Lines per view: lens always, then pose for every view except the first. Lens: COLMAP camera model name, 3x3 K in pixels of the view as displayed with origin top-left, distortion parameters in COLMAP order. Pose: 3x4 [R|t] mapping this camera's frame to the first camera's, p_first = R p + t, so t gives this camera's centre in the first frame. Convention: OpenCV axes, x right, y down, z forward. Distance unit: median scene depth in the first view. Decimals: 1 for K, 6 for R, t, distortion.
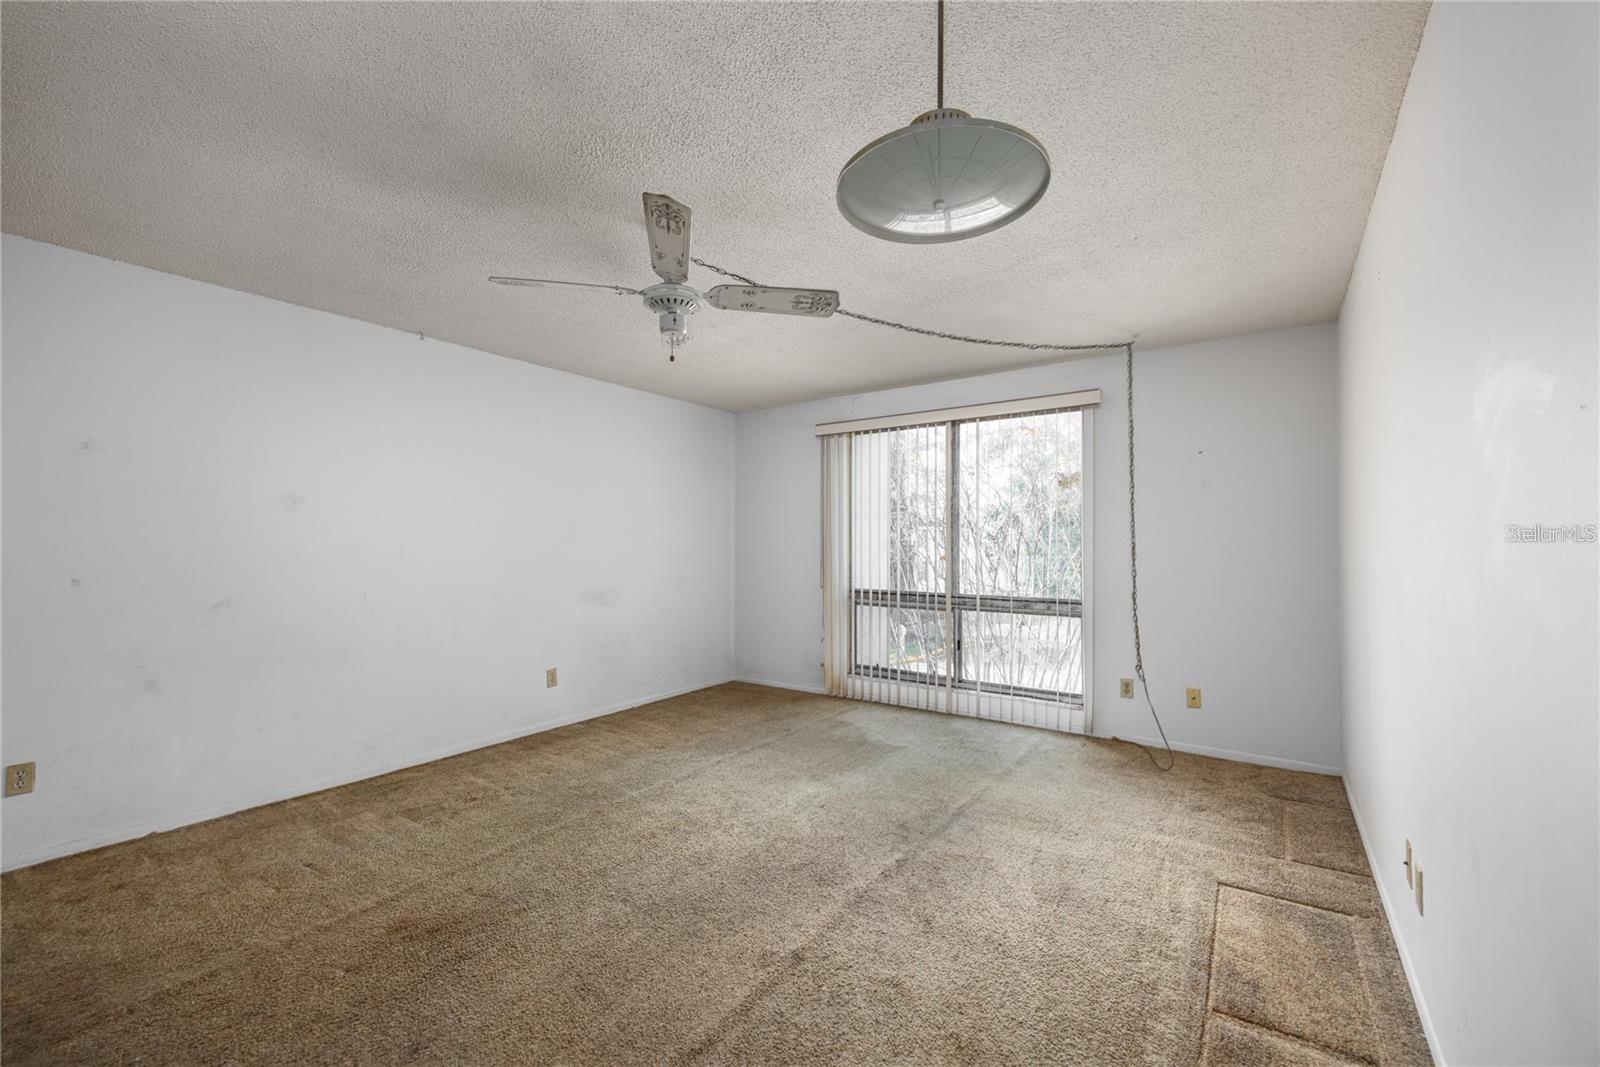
lens RADIAL K [[649.2, 0, 800.0], [0, 649.2, 533.5], [0, 0, 1]] dist [-0.000396, -0.000097]
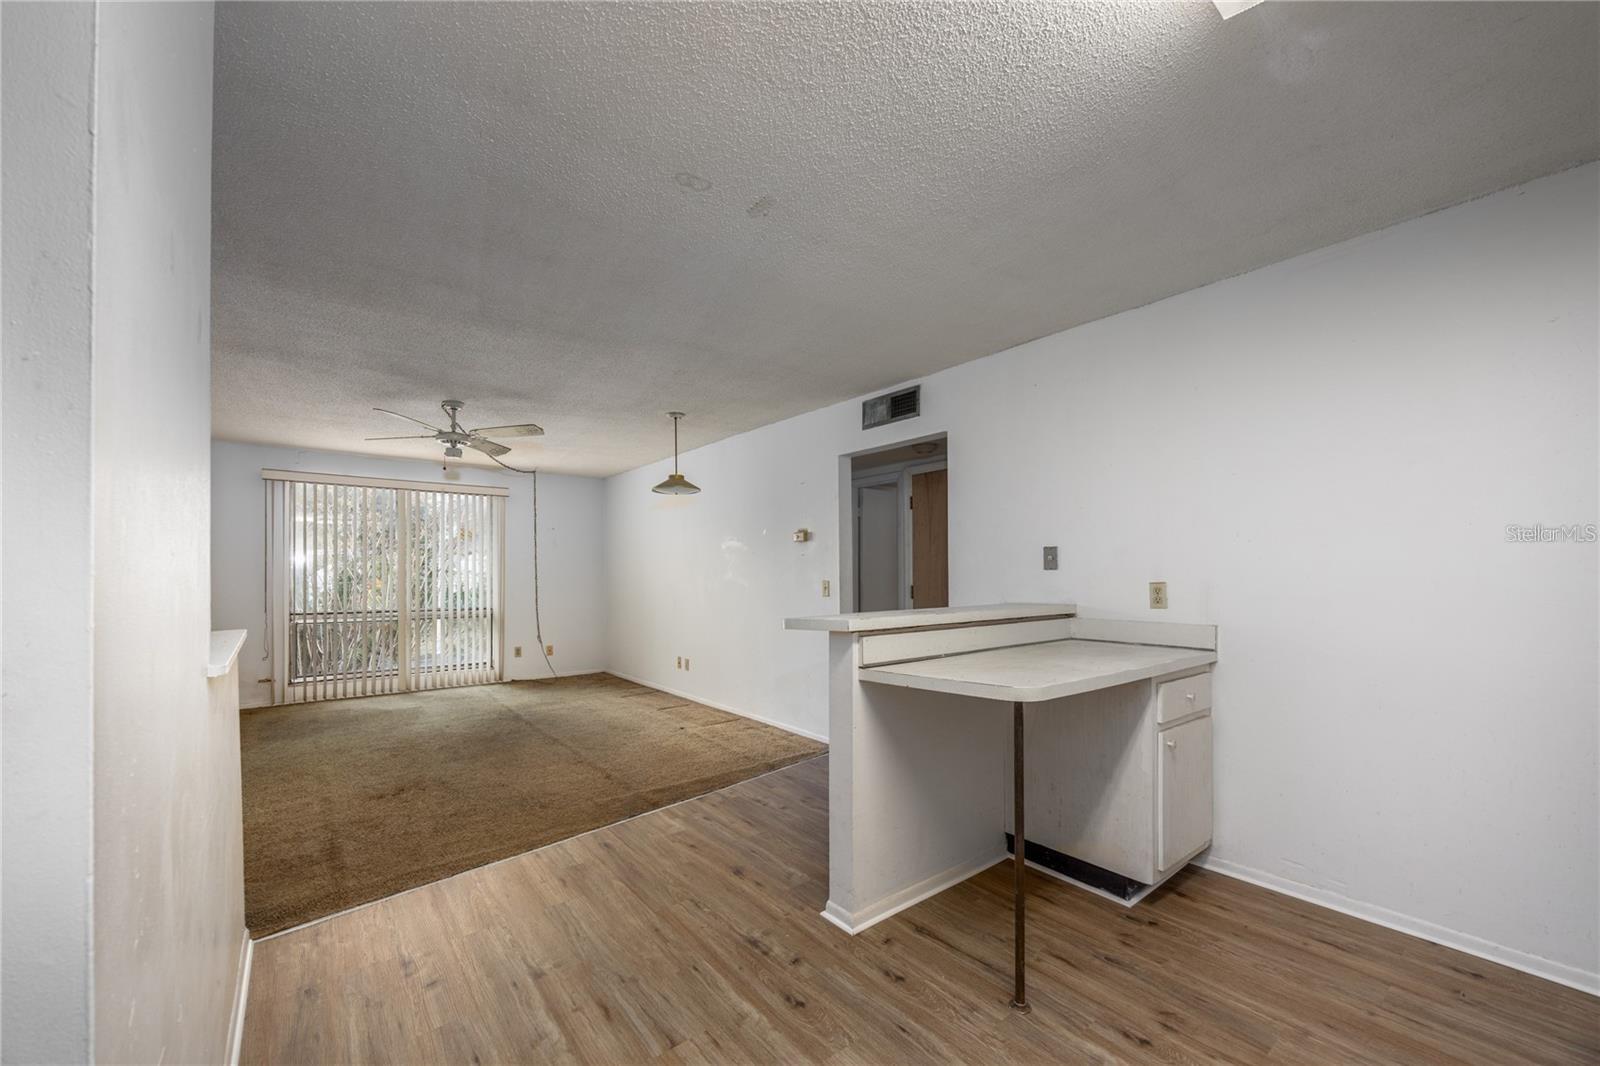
lens RADIAL K [[631.7, 0, 805.3], [0, 631.7, 568.7], [0, 0, 1]] dist [0.000547, 0.000185]
pose [[0.281103, 0.011291, 0.959611, -1.001452], [-0.018745, 0.999805, -0.006273, -0.004623], [-0.959494, -0.016225, 0.281260, -0.290307]]
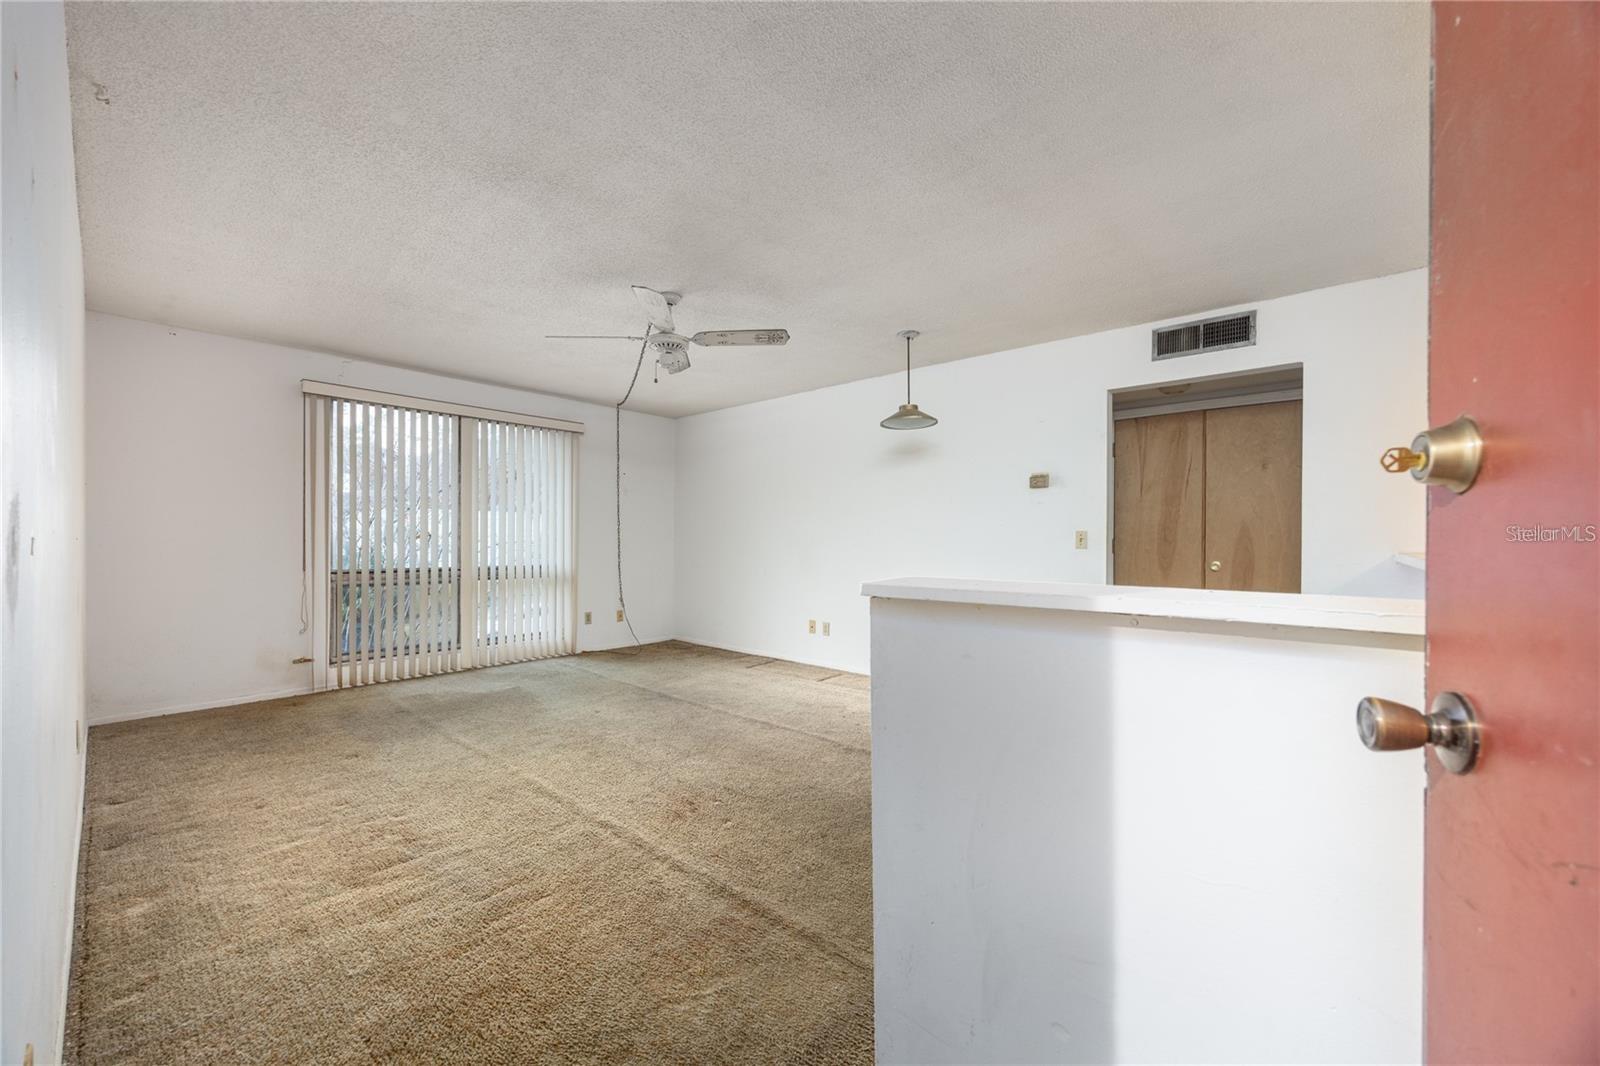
lens RADIAL K [[623.5, 0, 796.8], [0, 623.5, 535.8], [0, 0, 1]] dist [-0.000873, 0.000067]
pose [[0.105867, 0.008031, 0.994348, -0.939997], [-0.025153, 0.999669, -0.005396, 0.034285], [-0.994062, -0.024439, 0.106034, 0.342463]]
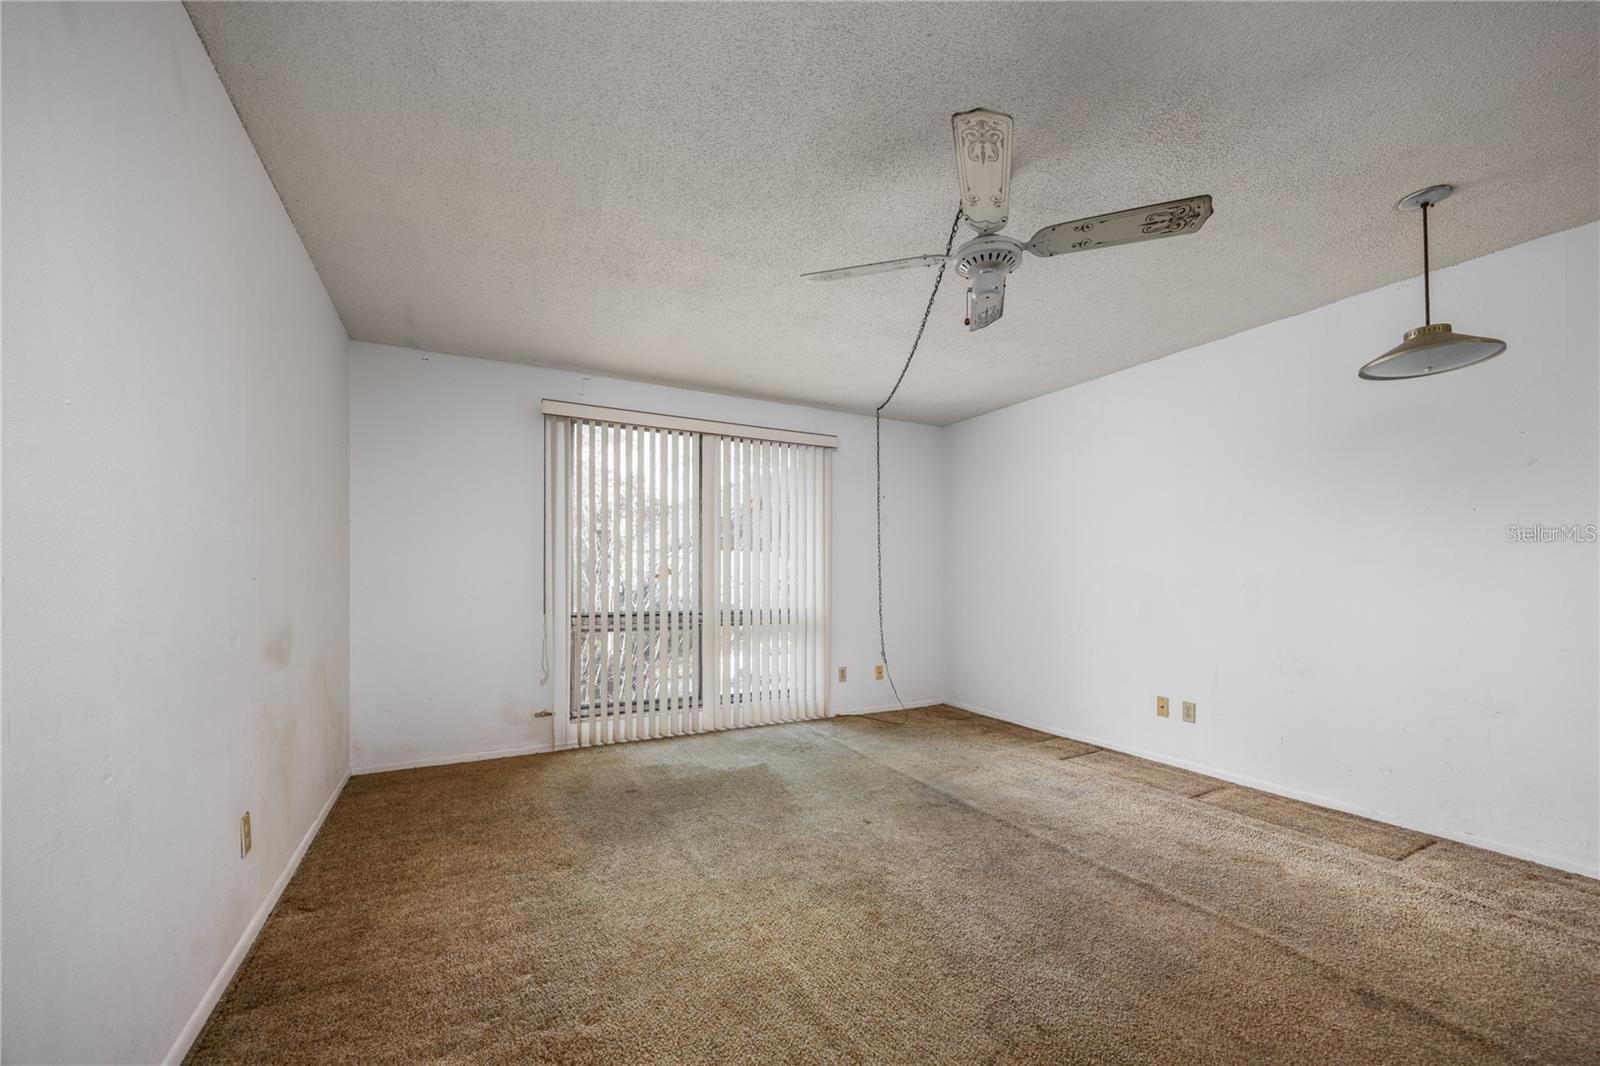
lens RADIAL K [[631.7, 0, 805.3], [0, 631.7, 568.7], [0, 0, 1]] dist [0.000547, 0.000185]
pose [[0.444455, 0.013990, 0.895692, -0.652685], [-0.021505, 0.999757, -0.004944, 0.037161], [-0.895543, -0.017065, 0.444648, 0.510123]]
